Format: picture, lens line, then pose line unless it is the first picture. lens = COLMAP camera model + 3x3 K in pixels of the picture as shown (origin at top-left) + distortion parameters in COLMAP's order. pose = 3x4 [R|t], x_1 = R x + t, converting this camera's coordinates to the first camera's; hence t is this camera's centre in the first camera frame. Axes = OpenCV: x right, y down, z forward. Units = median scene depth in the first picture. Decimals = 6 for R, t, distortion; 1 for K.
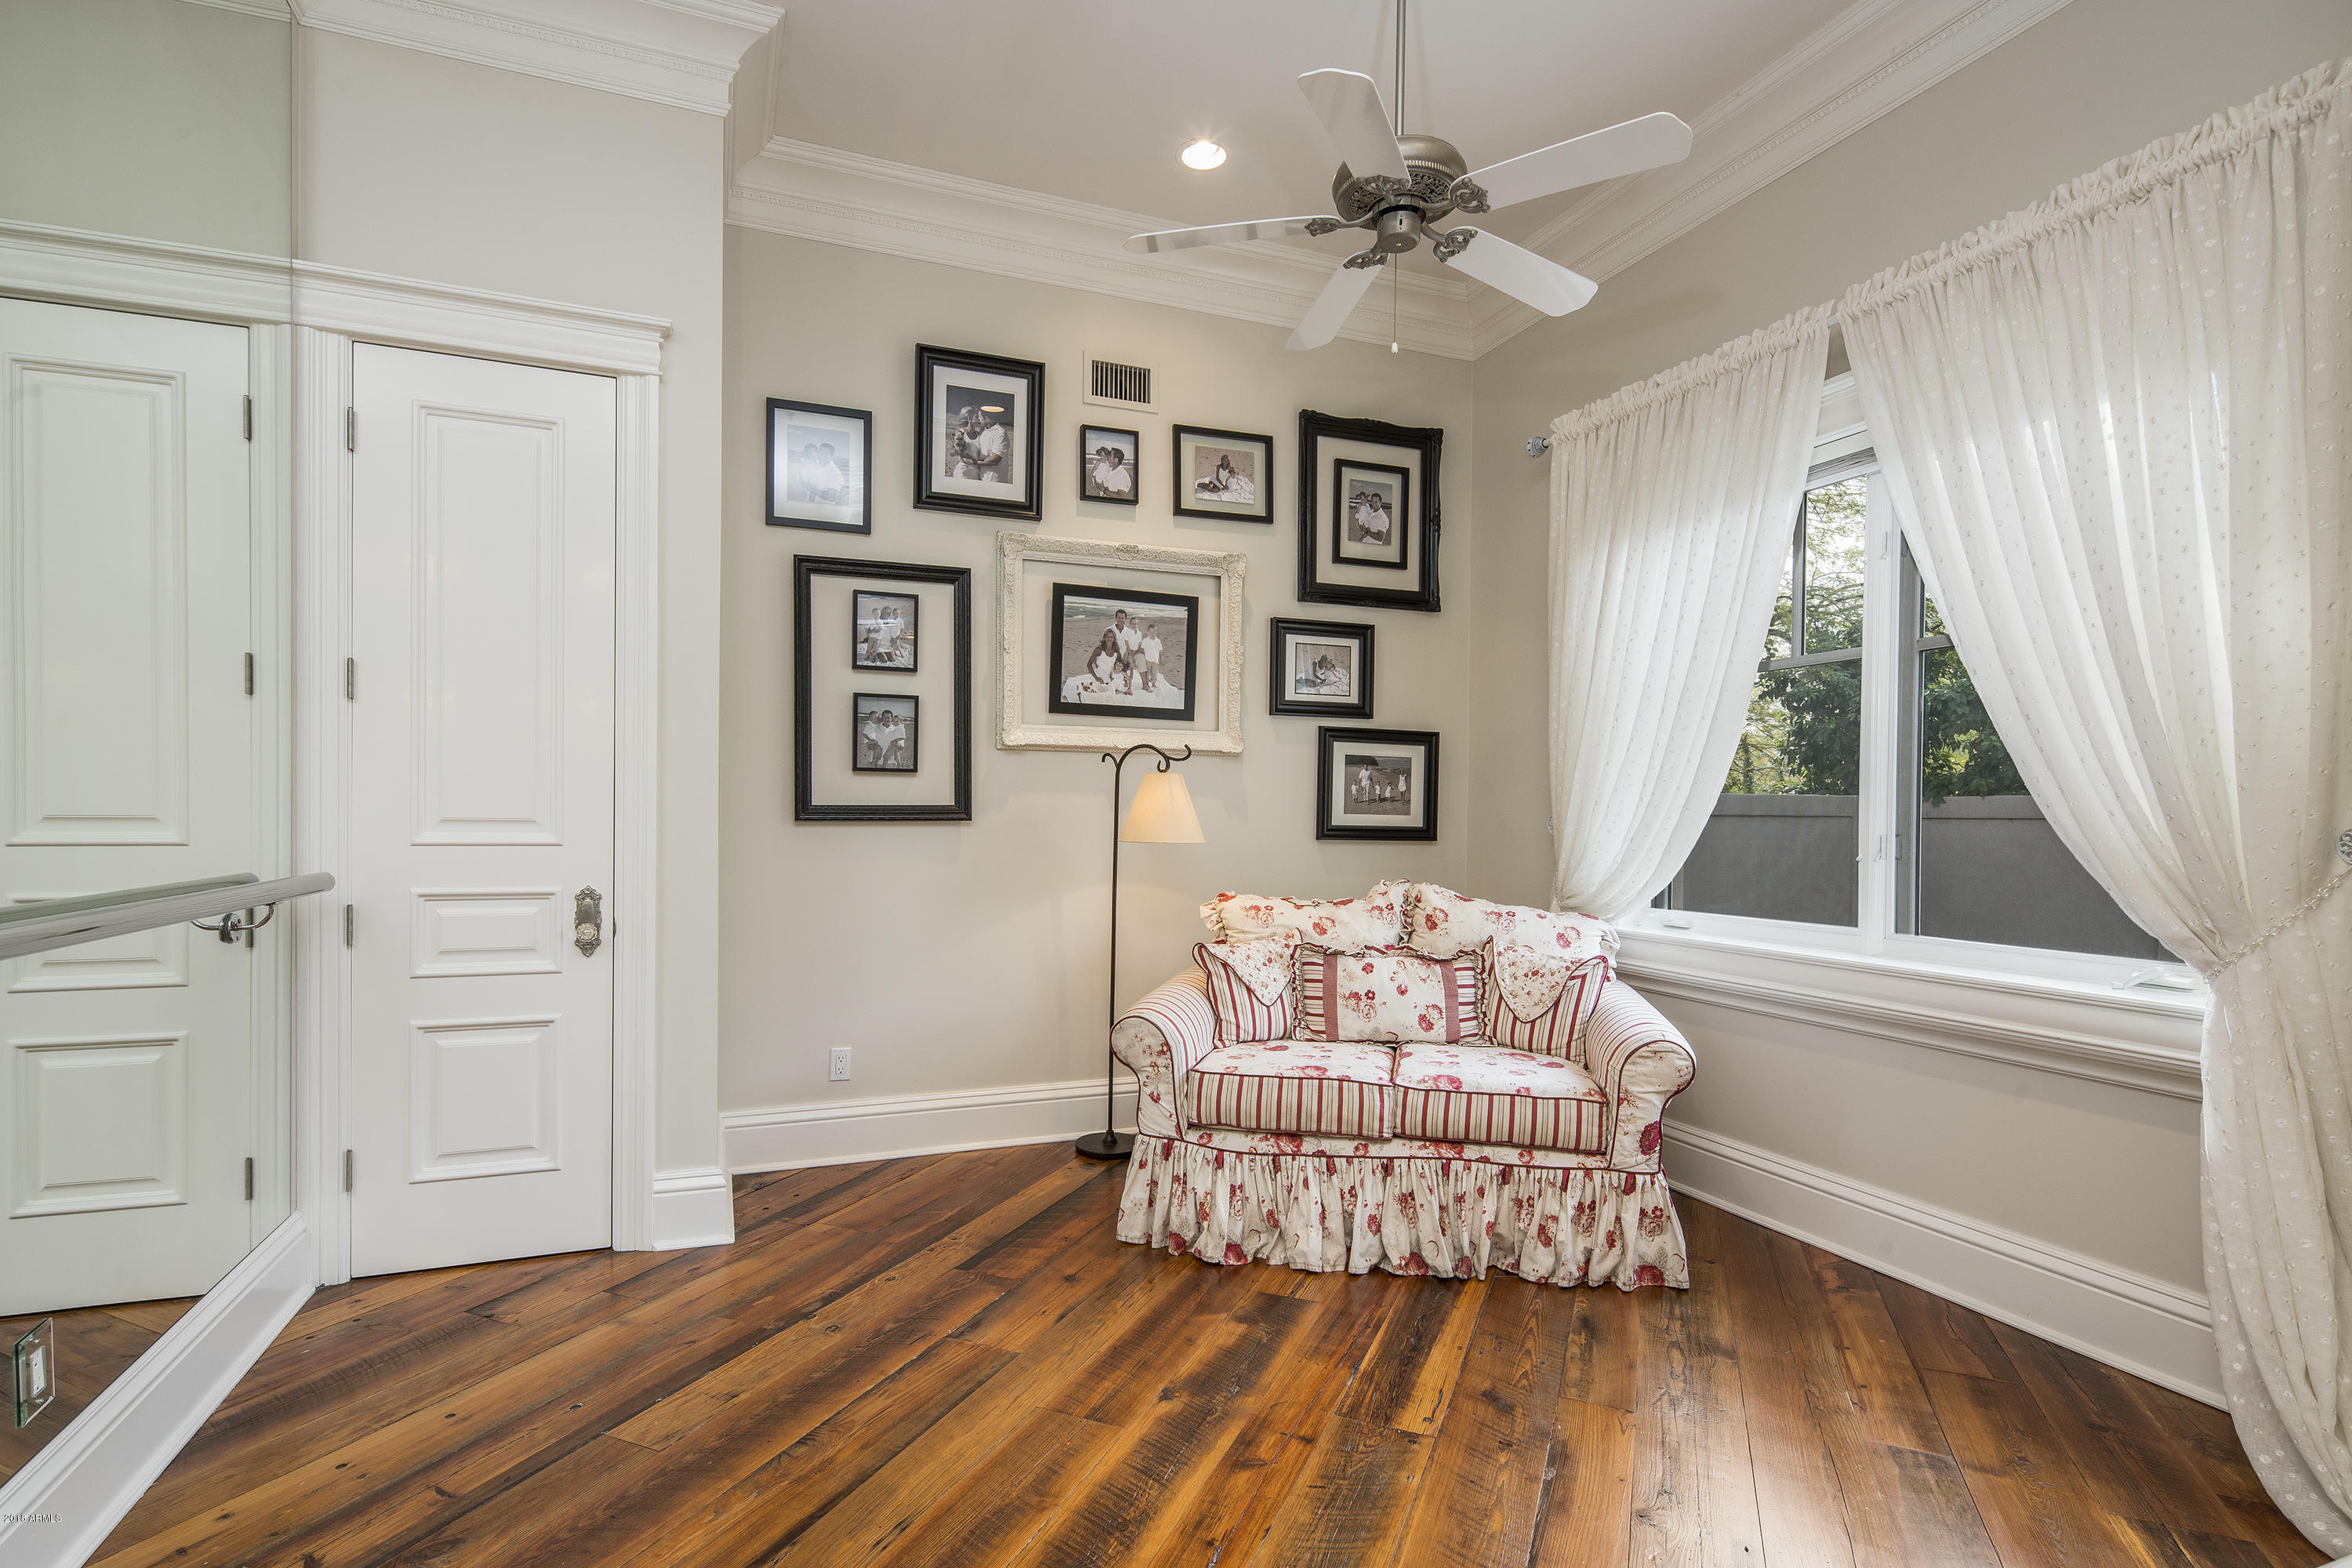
lens RADIAL K [[1142.1, 0, 1180.7], [0, 1142.1, 807.3], [0, 0, 1]] dist [0.003218, -0.002235]
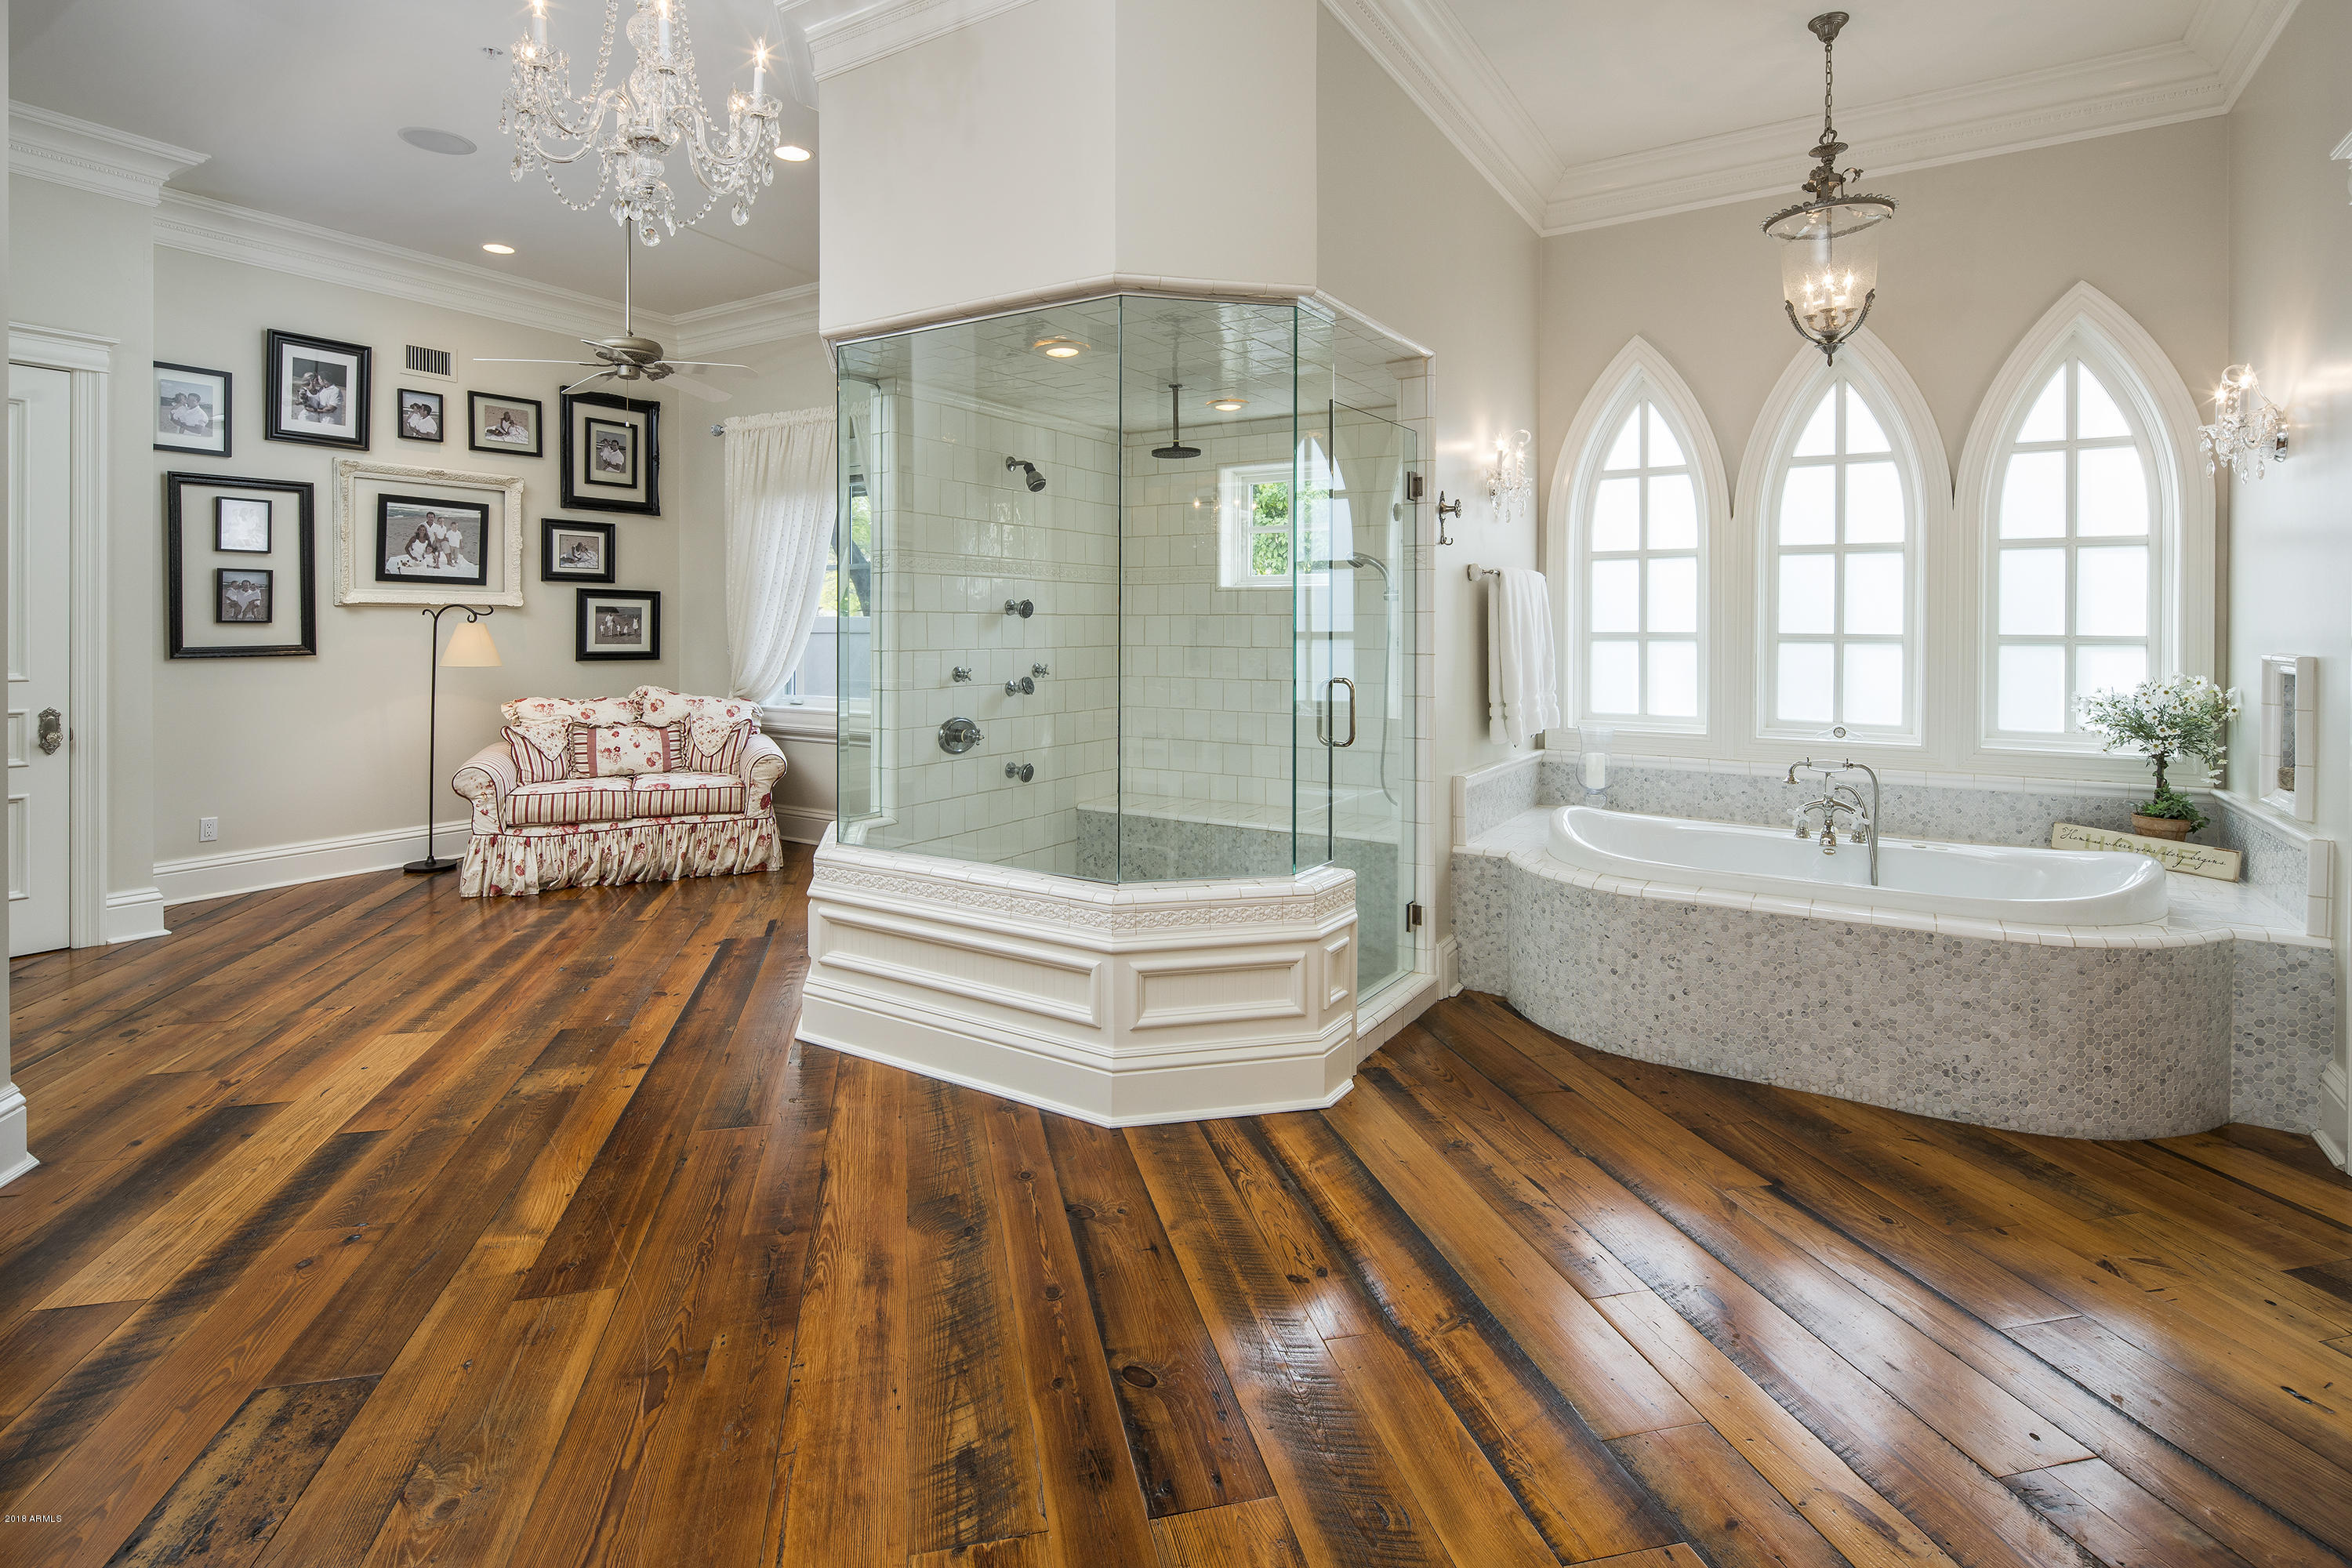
lens RADIAL K [[1142.1, 0, 1168.5], [0, 1142.1, 641.6], [0, 0, 1]] dist [0.003218, -0.002235]
pose [[0.810471, -0.015613, 0.585571, -0.159440], [0.001059, 0.999682, 0.025188, -0.042244], [-0.585778, -0.019794, 0.810229, -0.844888]]
